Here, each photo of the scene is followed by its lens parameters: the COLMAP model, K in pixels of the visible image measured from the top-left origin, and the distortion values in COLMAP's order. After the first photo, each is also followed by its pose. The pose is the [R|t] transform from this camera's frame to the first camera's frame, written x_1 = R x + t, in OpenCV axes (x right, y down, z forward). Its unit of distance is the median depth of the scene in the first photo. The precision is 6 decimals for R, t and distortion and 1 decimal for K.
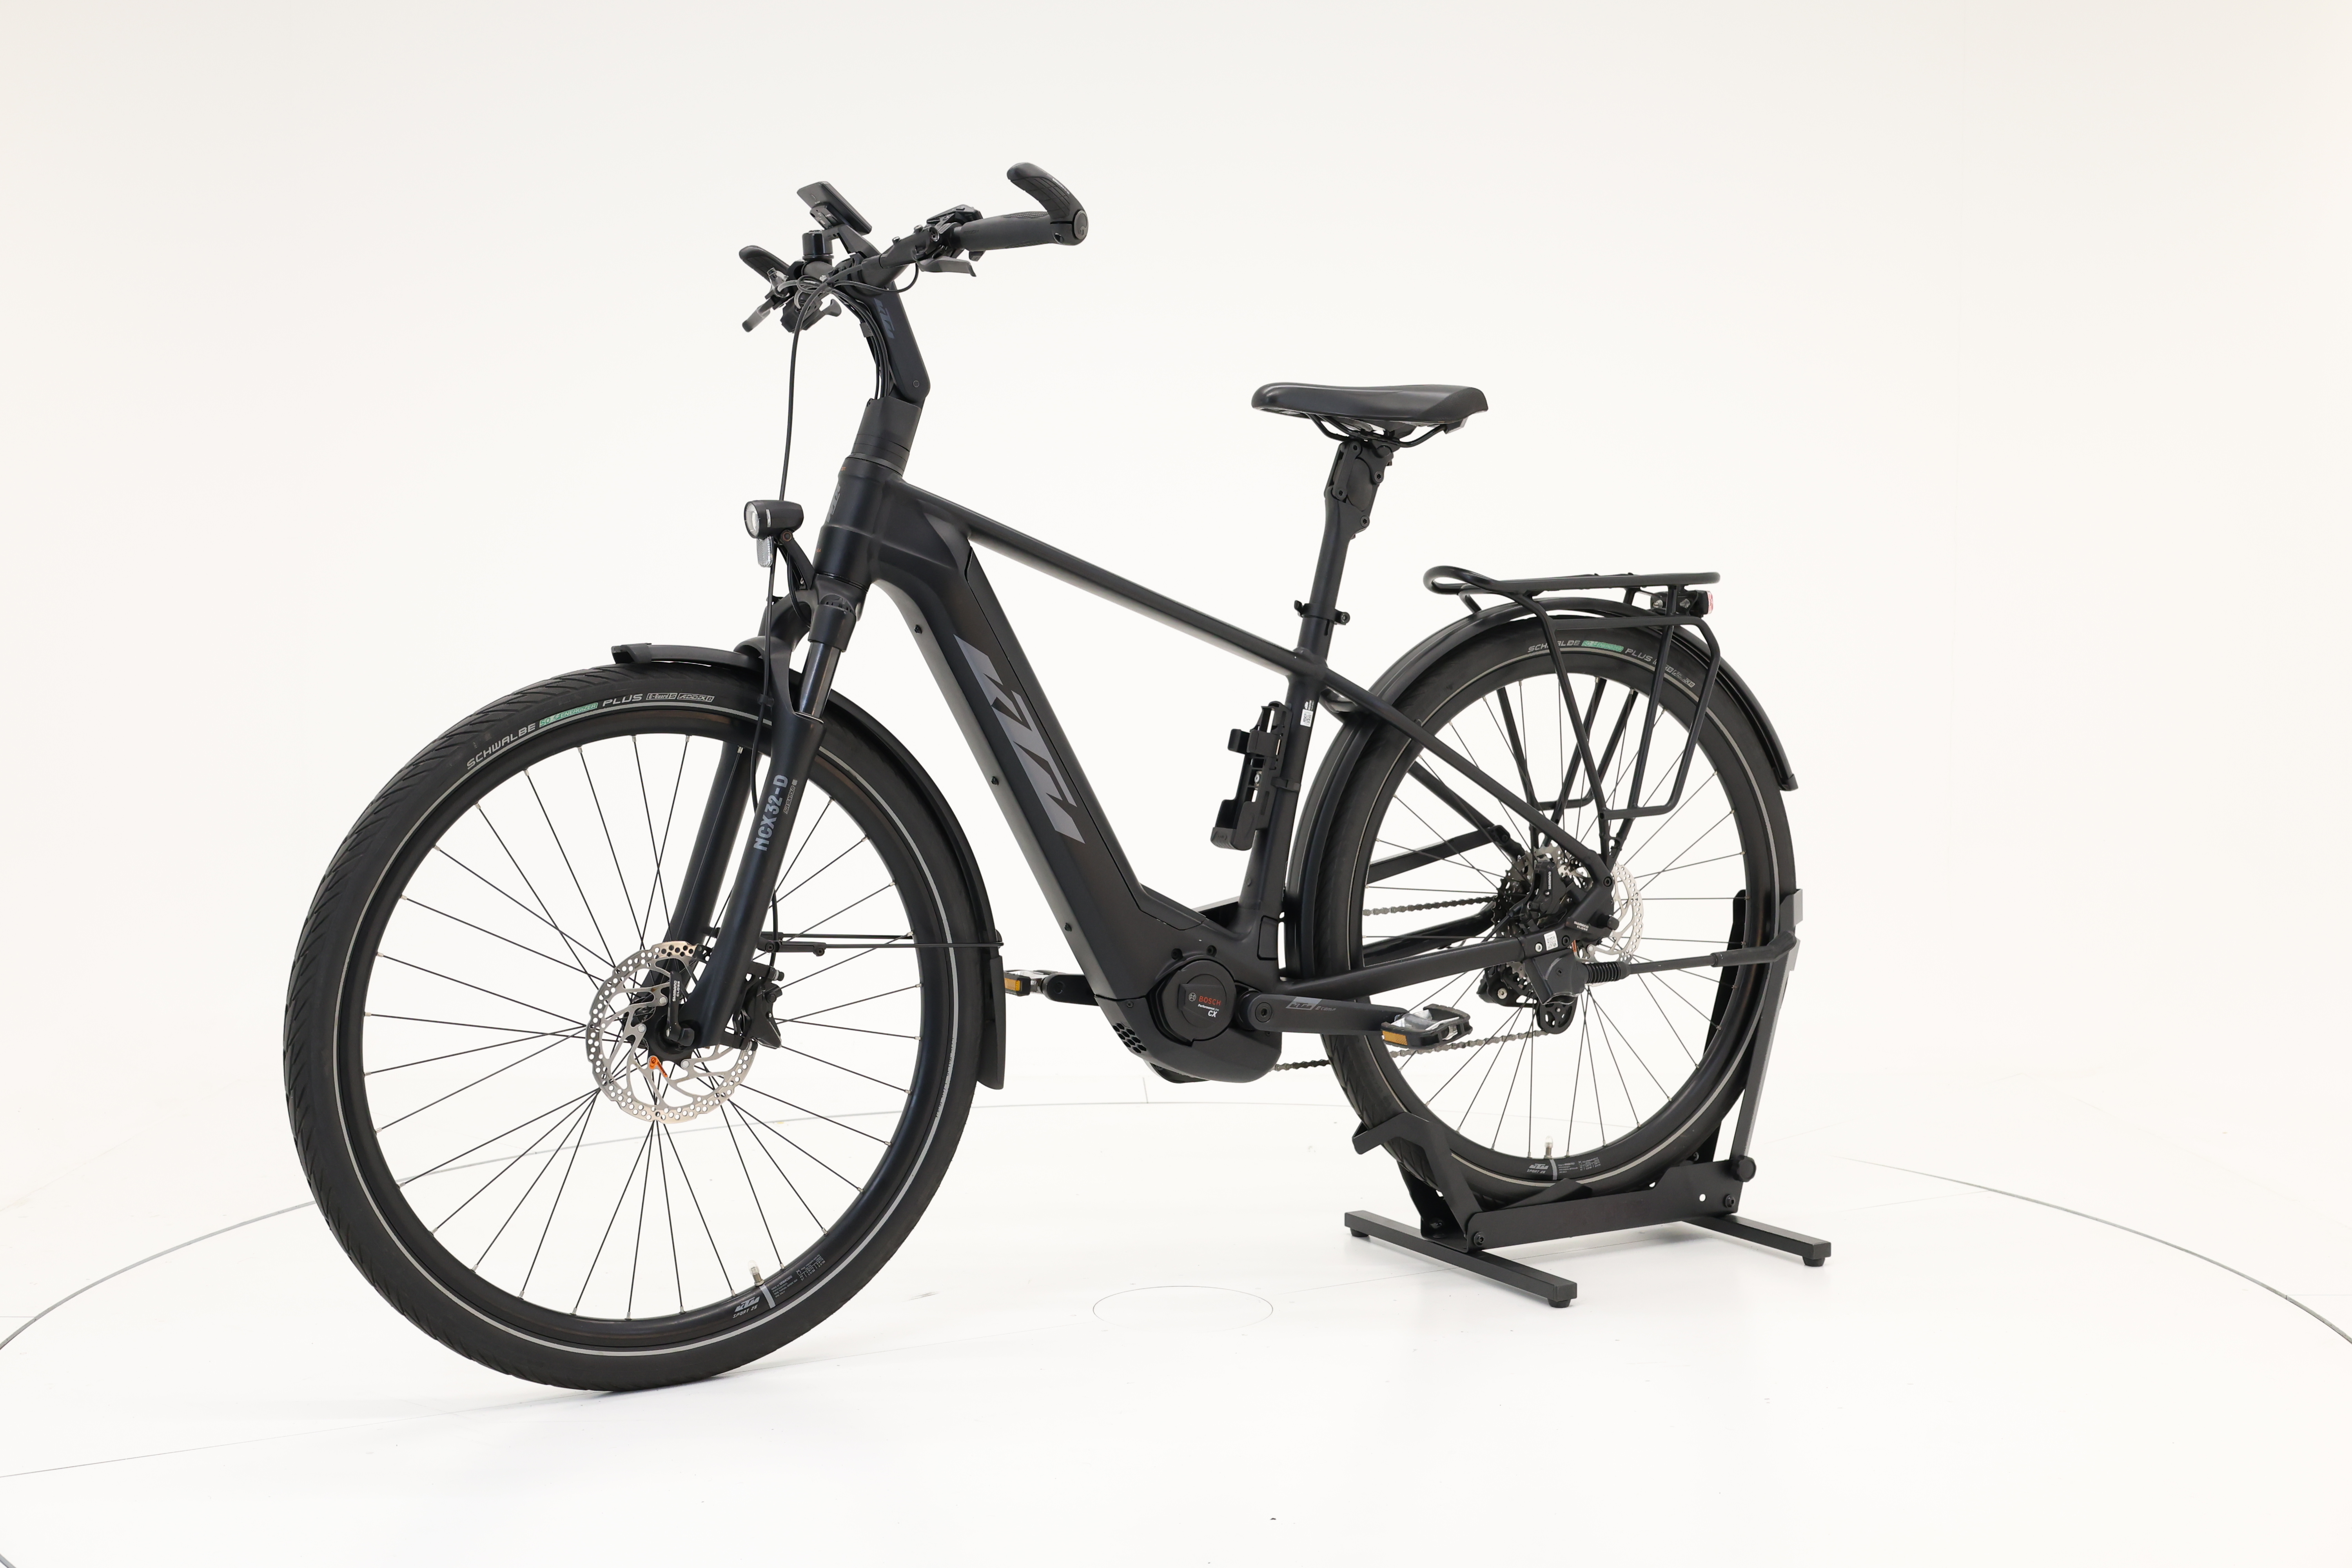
lens RADIAL K [[2708.9, 0, 1176.0], [0, 2708.9, 784.0], [0, 0, 1]] dist [0.001960, 0.006961]
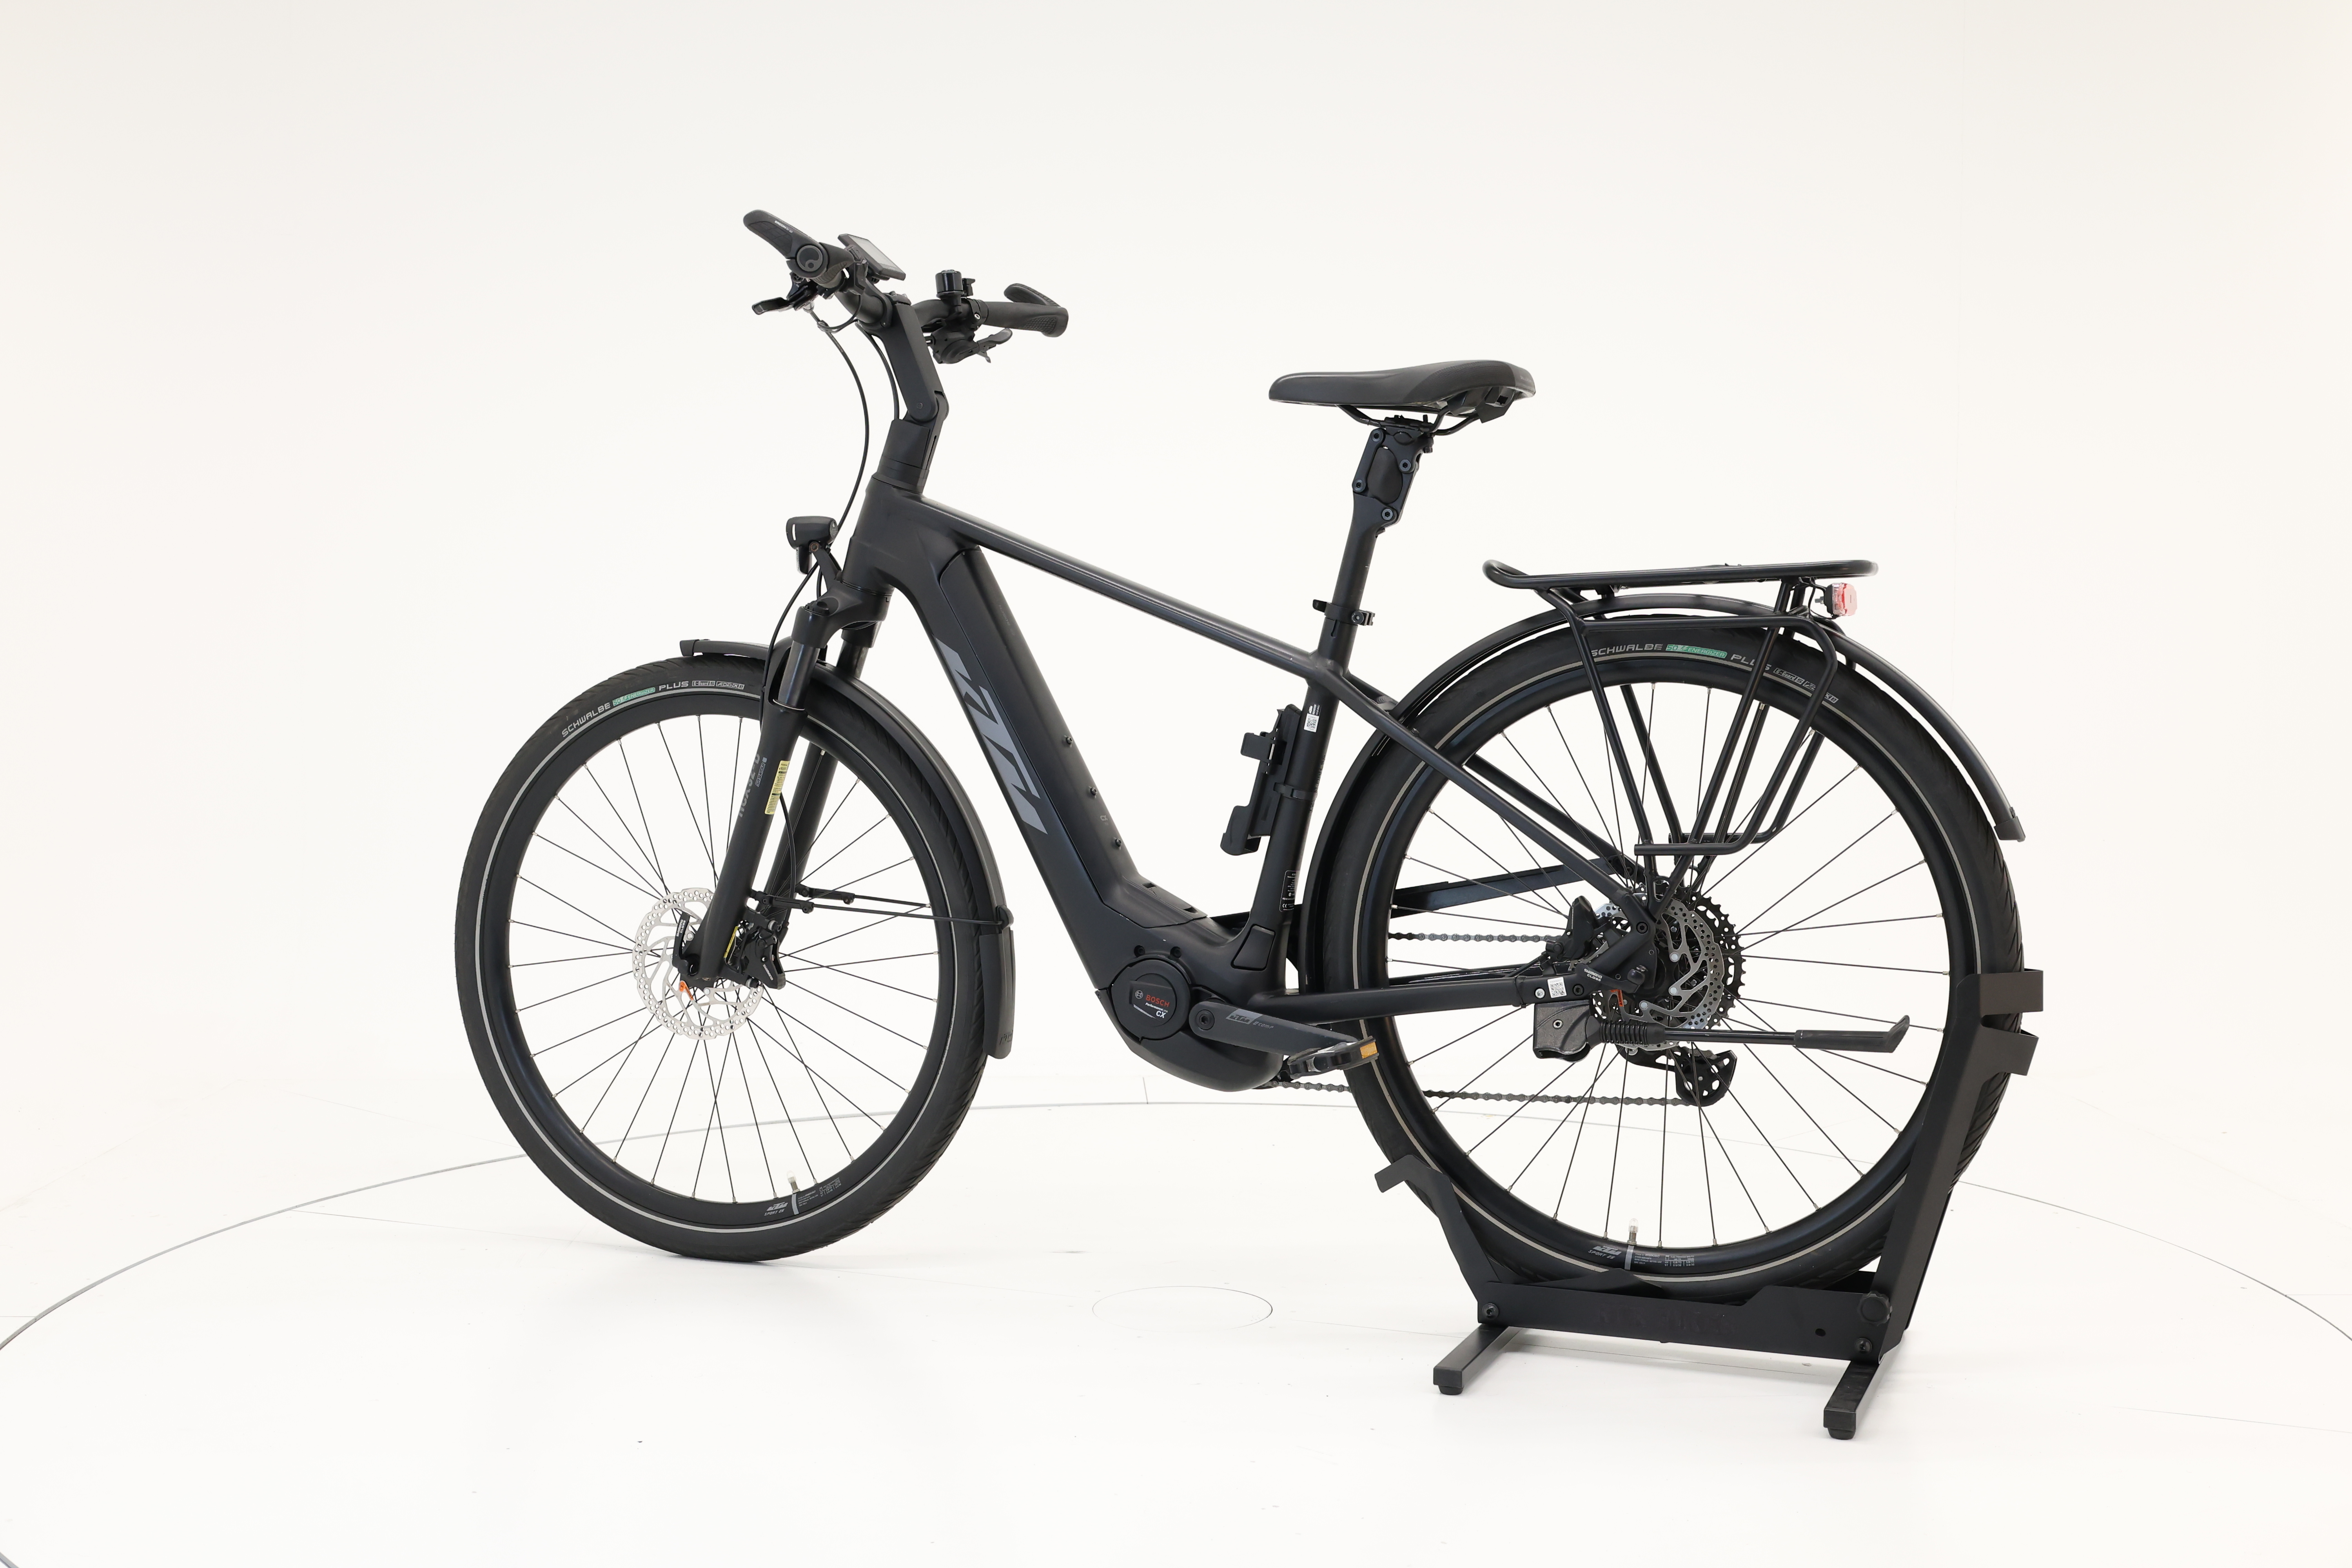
lens RADIAL K [[2708.9, 0, 1176.0], [0, 2708.9, 784.0], [0, 0, 1]] dist [0.001960, 0.006961]
pose [[0.609842, 0.048525, -0.791036, 0.825262], [-0.048543, 0.998537, 0.023830, -0.024717], [0.791035, 0.023867, 0.611305, 0.403387]]
